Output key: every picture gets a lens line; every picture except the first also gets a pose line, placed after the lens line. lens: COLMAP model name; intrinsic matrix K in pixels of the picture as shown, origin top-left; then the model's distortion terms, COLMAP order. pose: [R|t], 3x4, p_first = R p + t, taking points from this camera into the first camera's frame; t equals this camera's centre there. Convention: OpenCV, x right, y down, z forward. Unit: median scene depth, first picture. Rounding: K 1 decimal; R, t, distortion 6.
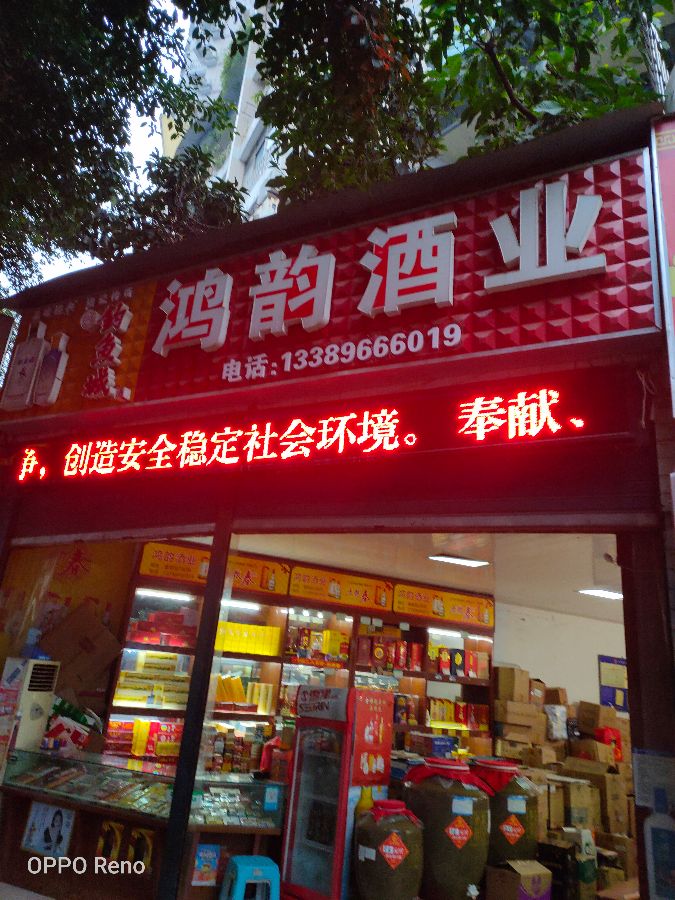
lens RADIAL K [[662.3, 0, 337.5], [0, 662.3, 450.0], [0, 0, 1]] dist [0.097540, -0.096517]
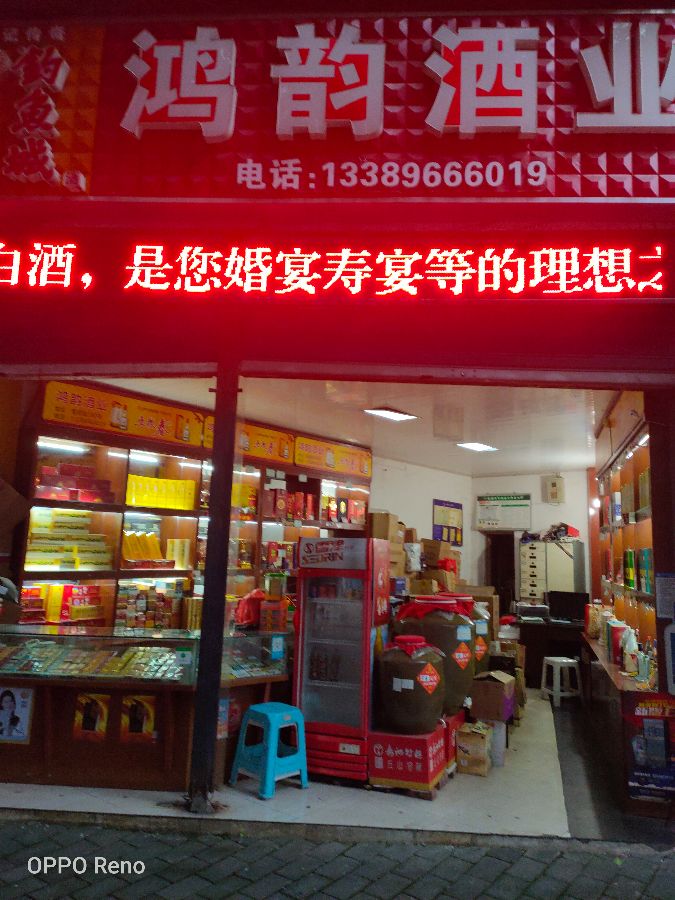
lens RADIAL K [[662.3, 0, 337.5], [0, 662.3, 450.0], [0, 0, 1]] dist [0.097540, -0.096517]
pose [[0.914699, 0.005445, 0.404100, -0.373817], [-0.091670, 0.976642, 0.194340, 0.037946], [-0.393602, -0.214806, 0.893832, 0.149977]]
